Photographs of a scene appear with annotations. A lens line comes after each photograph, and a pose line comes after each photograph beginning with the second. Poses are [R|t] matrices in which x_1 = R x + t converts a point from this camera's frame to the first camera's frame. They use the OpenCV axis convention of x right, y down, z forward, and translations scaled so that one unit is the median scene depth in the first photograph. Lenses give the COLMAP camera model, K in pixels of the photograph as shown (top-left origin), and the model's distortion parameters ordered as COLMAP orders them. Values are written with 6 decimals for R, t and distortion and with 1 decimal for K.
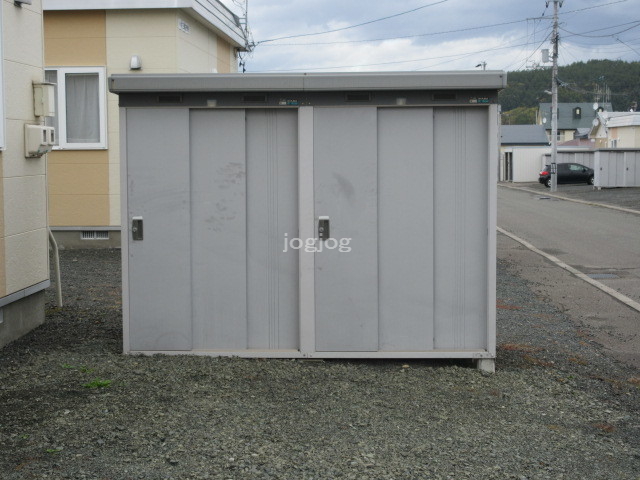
lens RADIAL K [[1059.1, 0, 319.6], [0, 1059.1, 239.9], [0, 0, 1]] dist [0.008829, 0.000000]
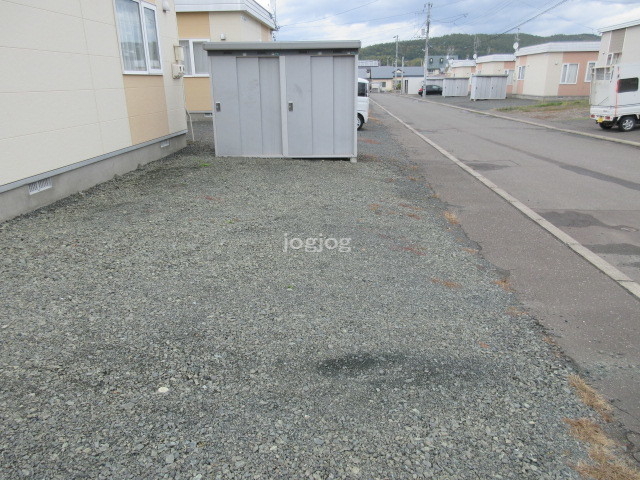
lens RADIAL K [[472.8, 0, 320.8], [0, 472.8, 239.7], [0, 0, 1]] dist [0.000973, -0.001260]
pose [[0.999989, -0.002053, -0.004311, 0.042873], [0.003024, 0.971002, 0.239051, 0.015485], [0.003695, -0.239062, 0.970997, -0.099131]]
